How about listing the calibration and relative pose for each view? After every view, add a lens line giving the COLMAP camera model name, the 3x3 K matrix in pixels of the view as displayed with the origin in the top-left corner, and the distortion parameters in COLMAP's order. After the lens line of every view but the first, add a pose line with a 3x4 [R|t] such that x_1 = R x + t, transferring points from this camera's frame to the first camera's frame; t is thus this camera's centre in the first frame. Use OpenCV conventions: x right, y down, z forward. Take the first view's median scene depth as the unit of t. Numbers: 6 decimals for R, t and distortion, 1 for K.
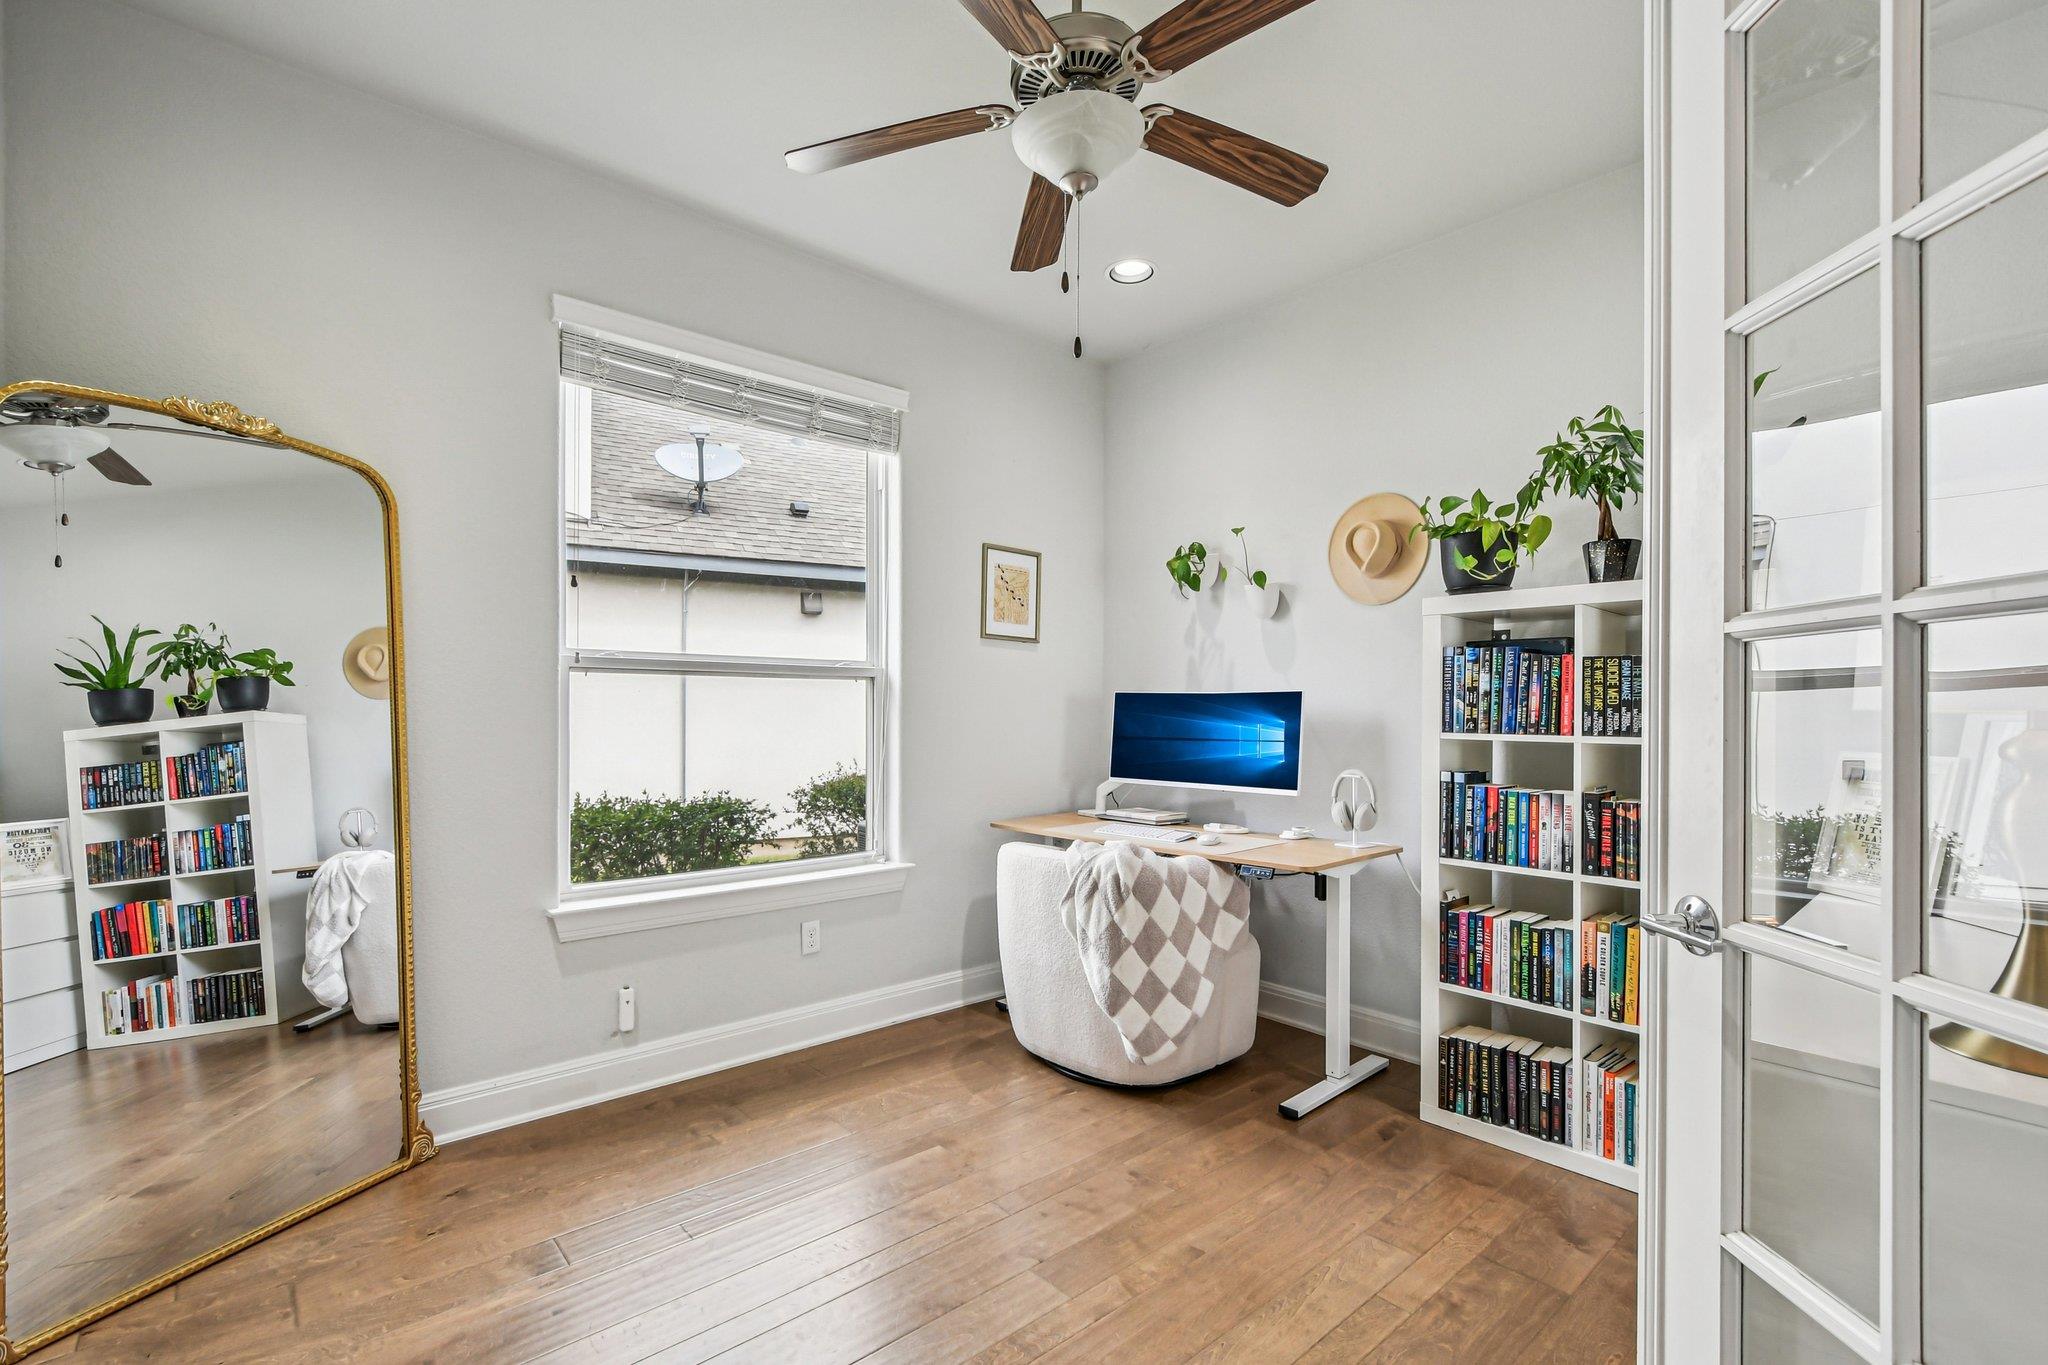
lens RADIAL K [[916.5, 0, 1007.2], [0, 916.5, 711.2], [0, 0, 1]] dist [-0.001823, -0.000510]
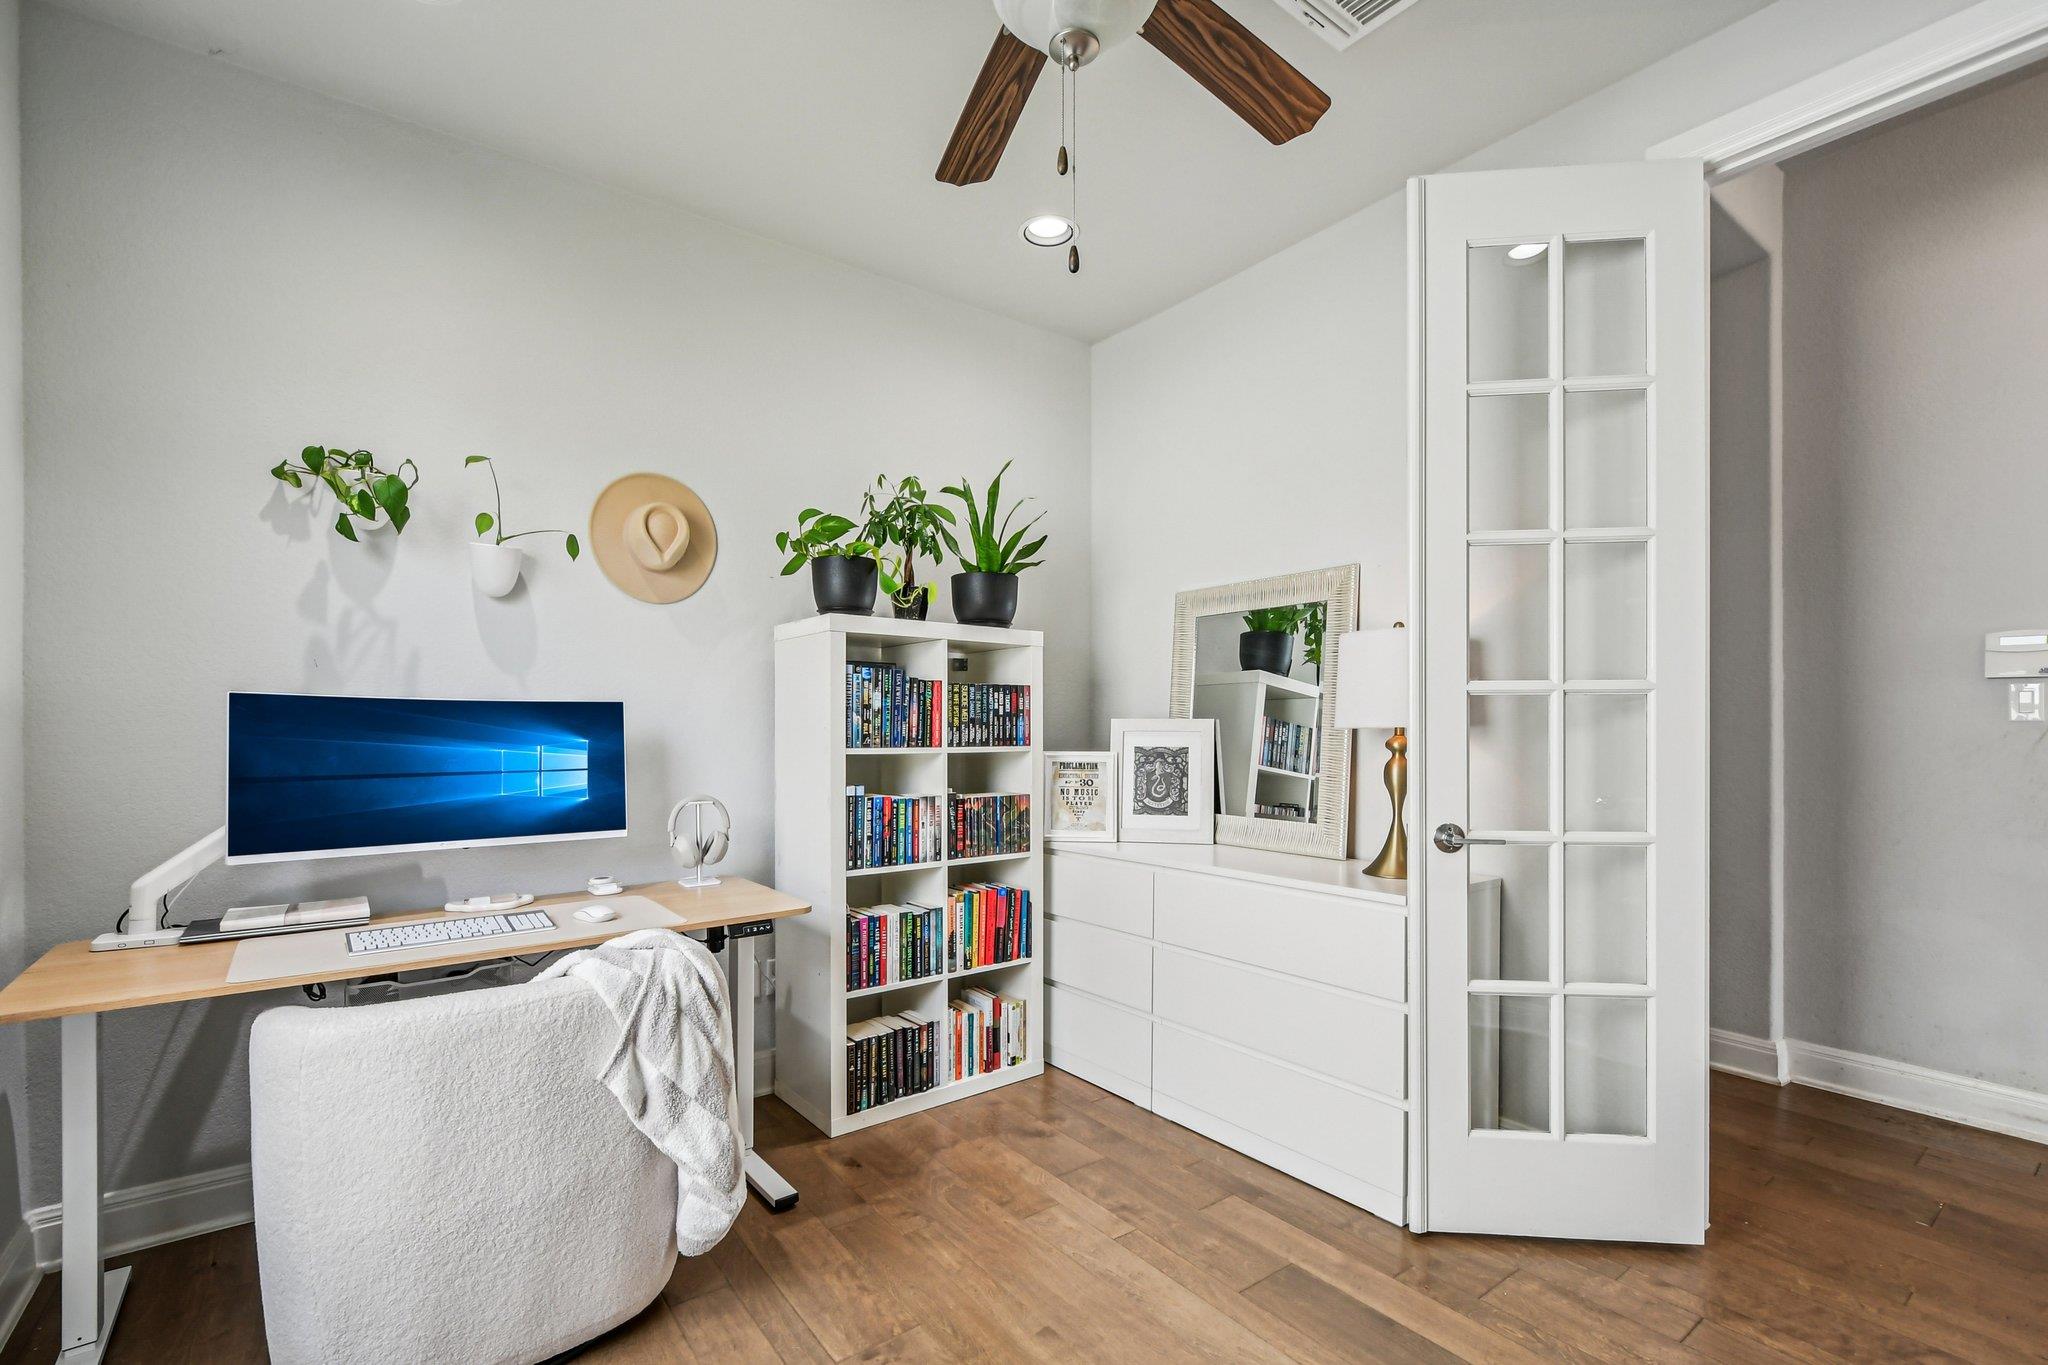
lens RADIAL K [[902.1, 0, 1019.3], [0, 902.1, 729.9], [0, 0, 1]] dist [-0.004810, -0.001076]
pose [[0.072365, -0.011675, 0.997310, -0.516248], [-0.000608, 0.999931, 0.011750, -0.009541], [-0.997378, -0.001457, 0.072353, 0.740146]]
